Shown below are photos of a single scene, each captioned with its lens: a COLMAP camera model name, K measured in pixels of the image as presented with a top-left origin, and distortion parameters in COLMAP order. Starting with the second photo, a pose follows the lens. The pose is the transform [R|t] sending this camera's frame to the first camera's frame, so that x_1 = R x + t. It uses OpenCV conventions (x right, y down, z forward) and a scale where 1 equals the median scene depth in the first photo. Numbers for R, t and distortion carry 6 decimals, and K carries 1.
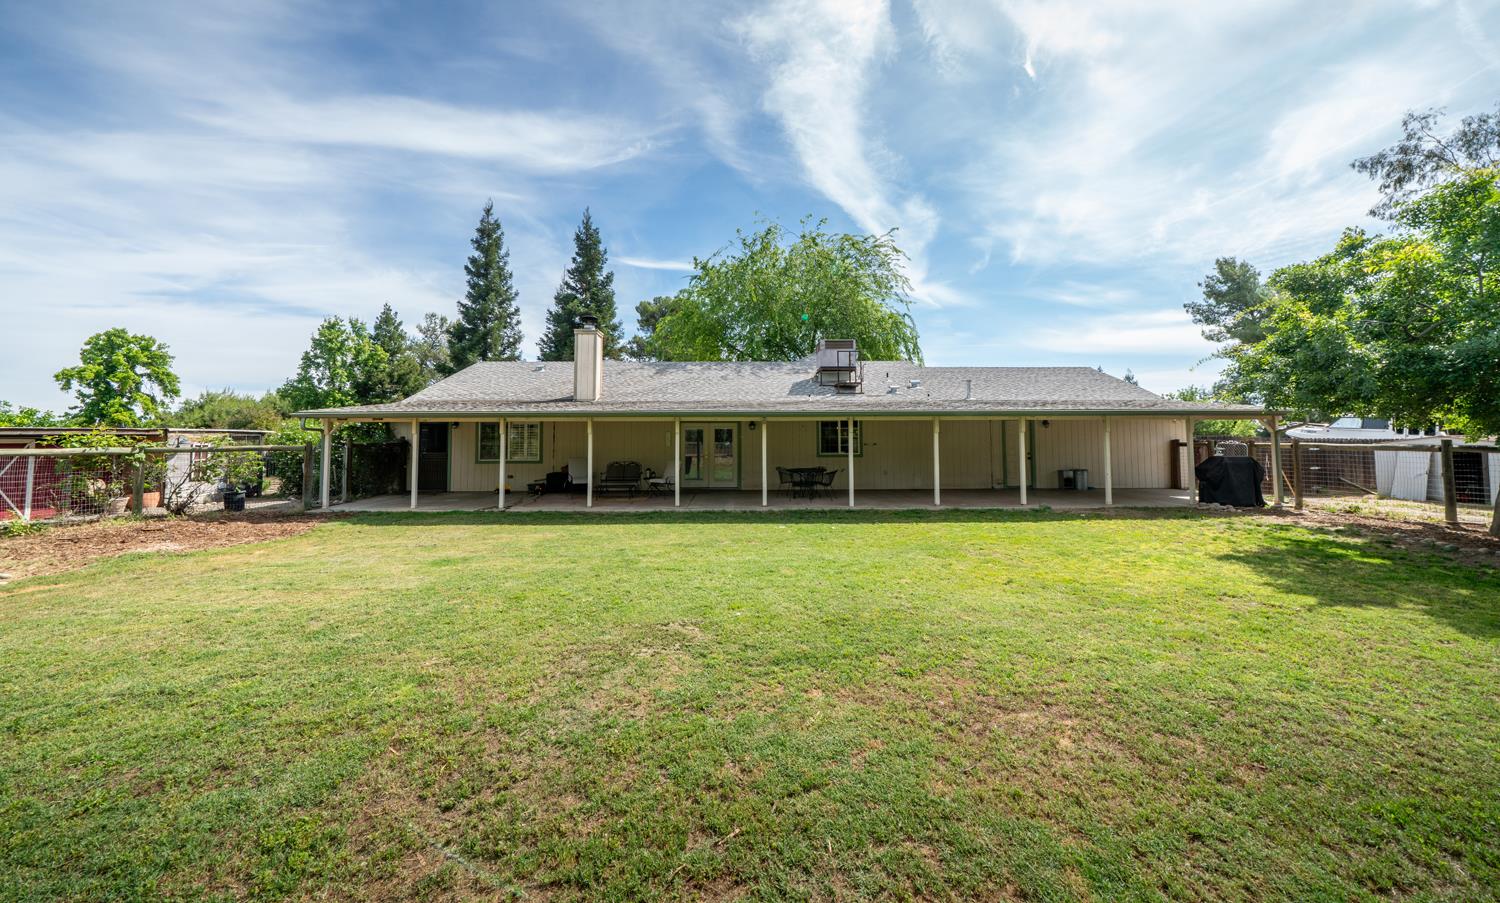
lens RADIAL K [[503.1, 0, 748.2], [0, 503.1, 434.5], [0, 0, 1]] dist [-0.011887, -0.000010]
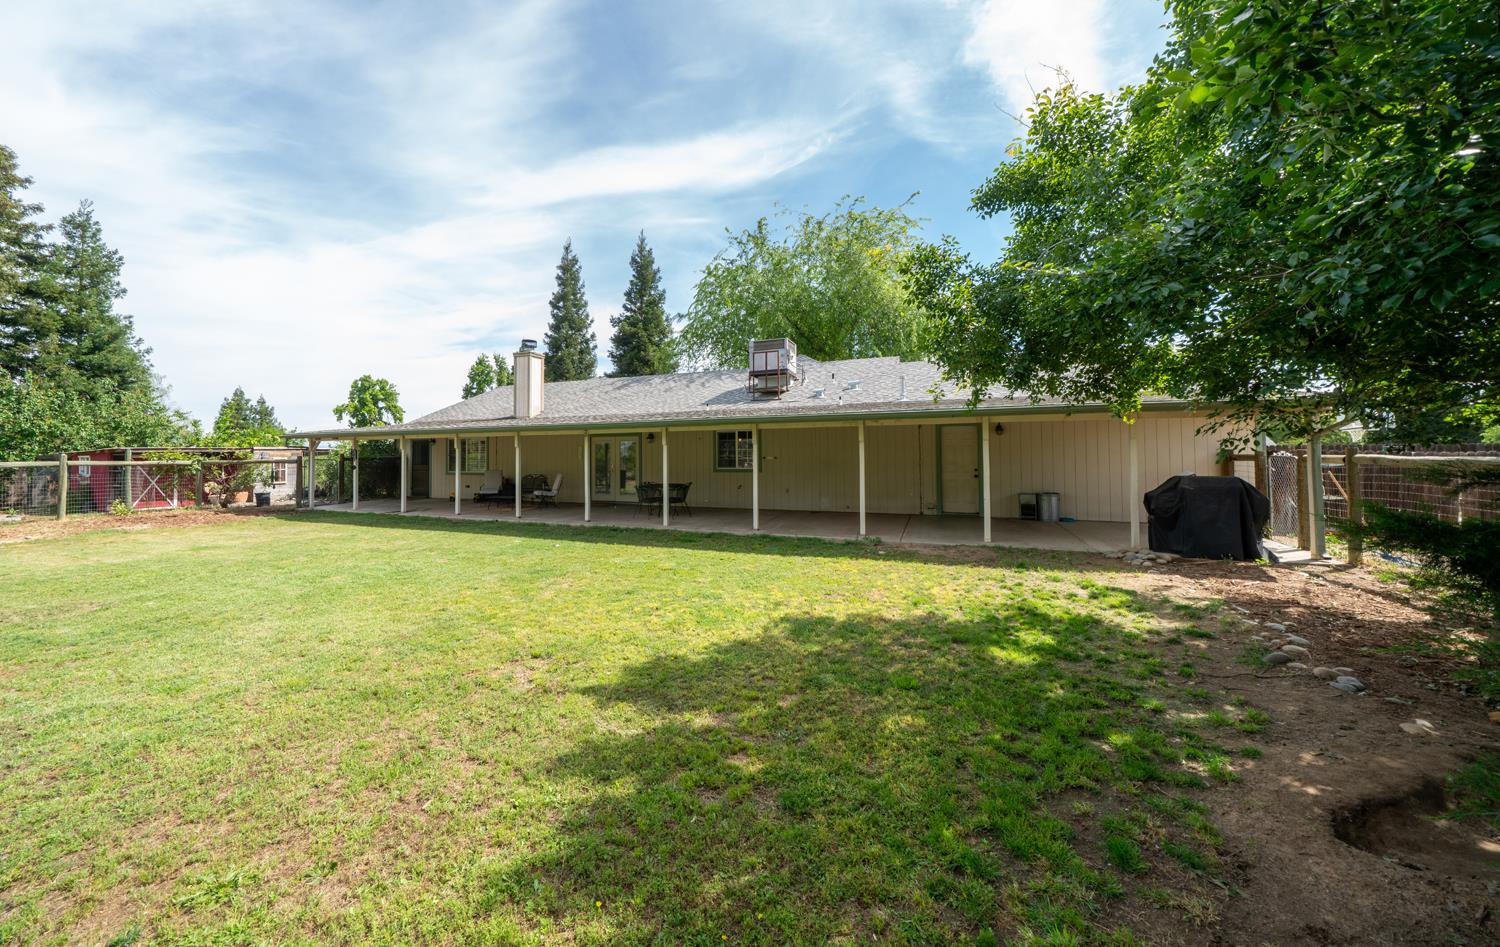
lens RADIAL K [[525.6, 0, 750.0], [0, 525.6, 473.5], [0, 0, 1]] dist [-0.009888, -0.000033]
pose [[0.916569, 0.011242, -0.399718, 0.304457], [0.008281, 0.998857, 0.047080, 0.001298], [0.399790, -0.046462, 0.915428, 0.072597]]
